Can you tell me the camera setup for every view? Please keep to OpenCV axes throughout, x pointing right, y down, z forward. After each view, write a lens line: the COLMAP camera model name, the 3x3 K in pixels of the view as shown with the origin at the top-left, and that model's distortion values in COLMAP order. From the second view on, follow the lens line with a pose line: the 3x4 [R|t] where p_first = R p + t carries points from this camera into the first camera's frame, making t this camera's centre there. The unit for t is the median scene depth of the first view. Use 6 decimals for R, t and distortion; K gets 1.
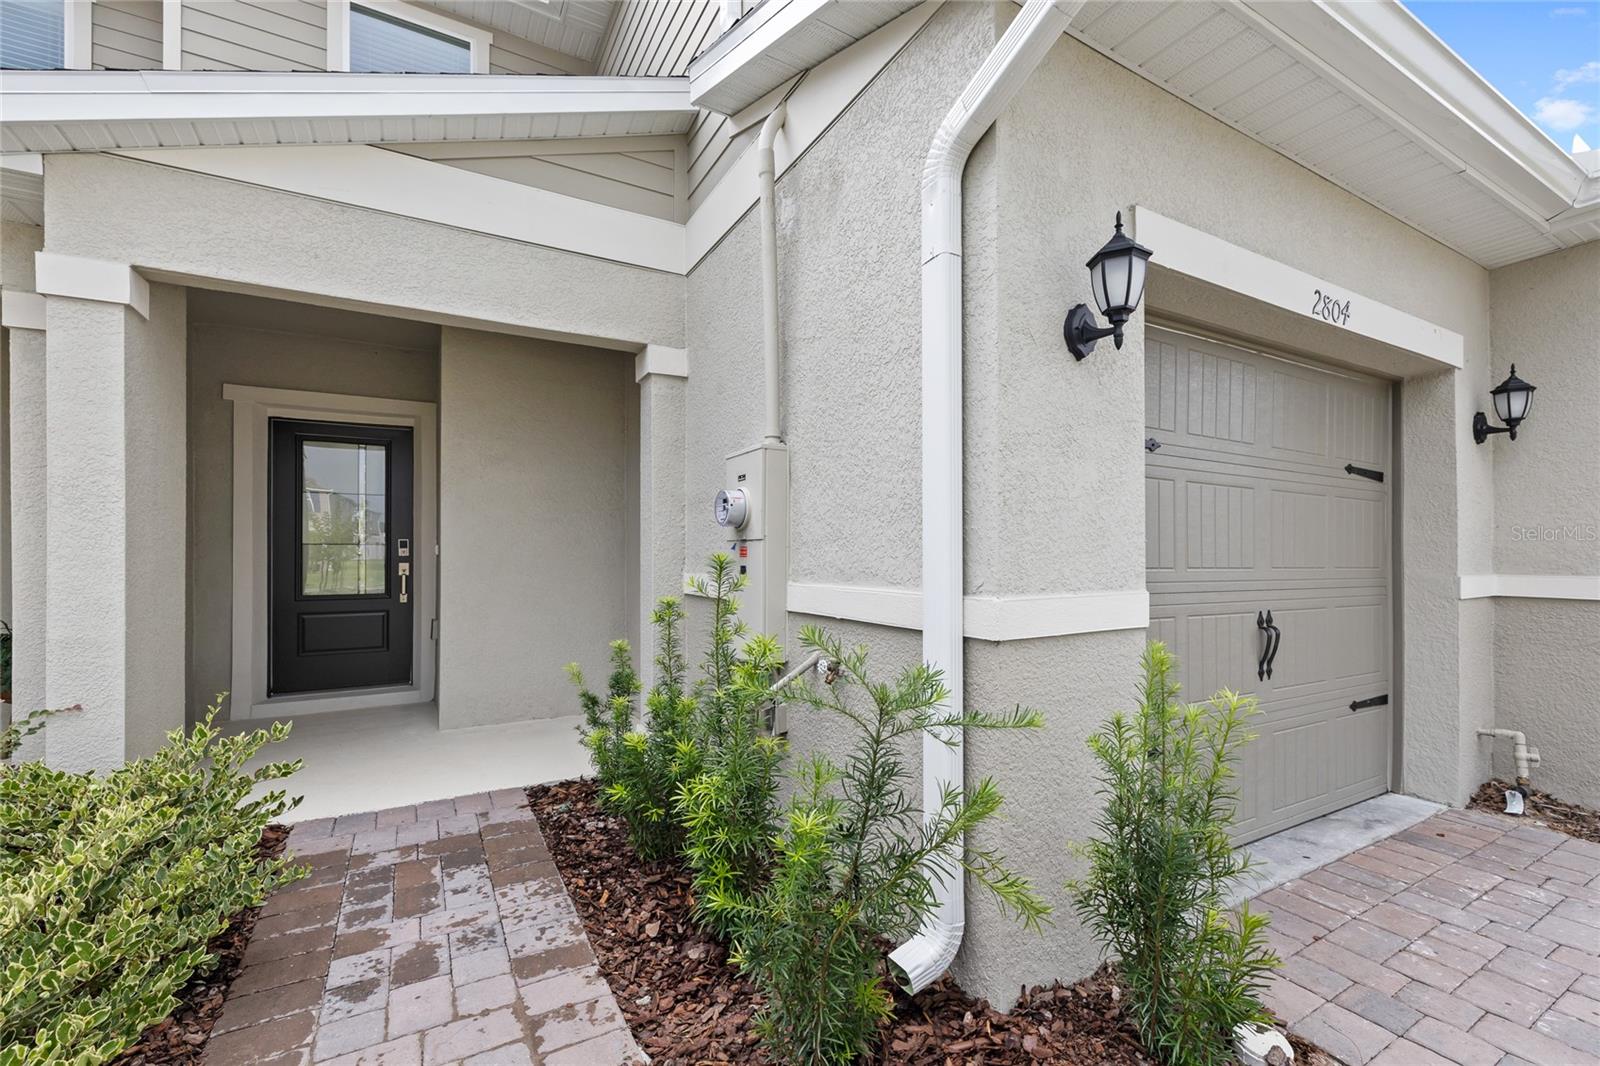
lens RADIAL K [[681.8, 0, 795.5], [0, 681.8, 524.3], [0, 0, 1]] dist [-0.001653, 0.000064]
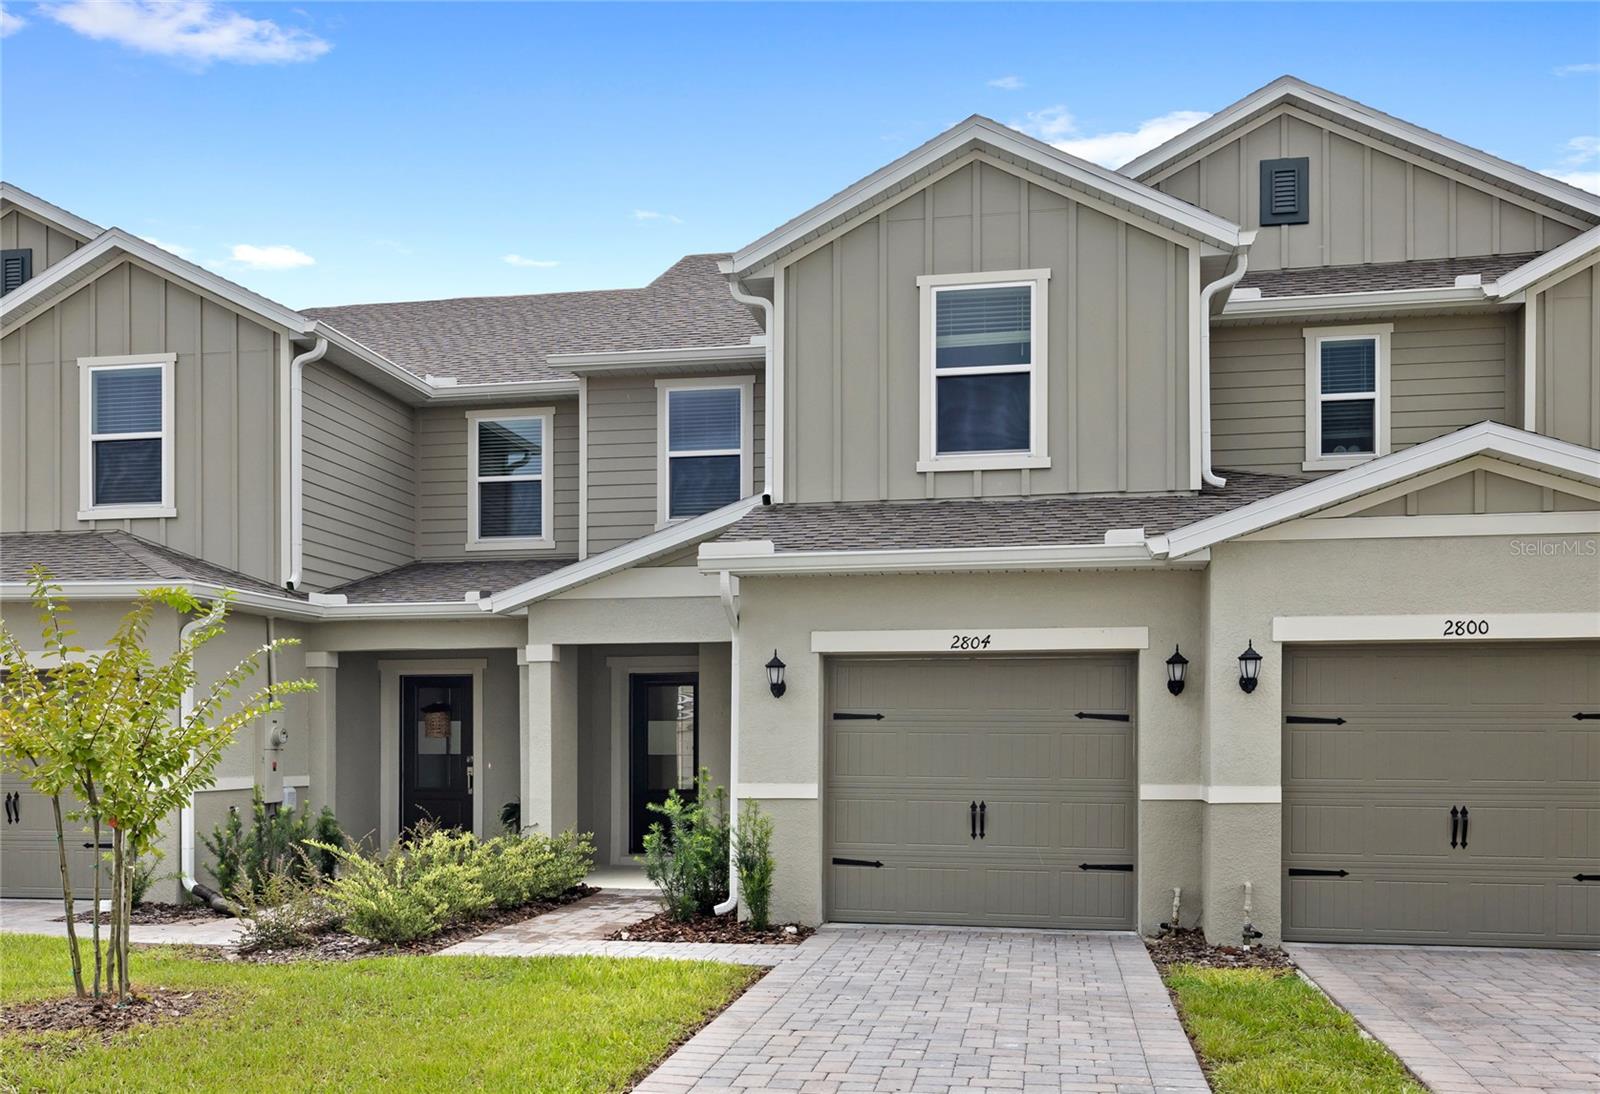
lens RADIAL K [[1601.5, 0, 800.2], [0, 1601.5, 546.6], [0, 0, 1]] dist [-0.095438, 0.003522]
pose [[0.771186, -0.073735, -0.632325, 3.376272], [0.025155, 0.996023, -0.085467, -0.215656], [0.636113, 0.050005, 0.769974, -2.861475]]
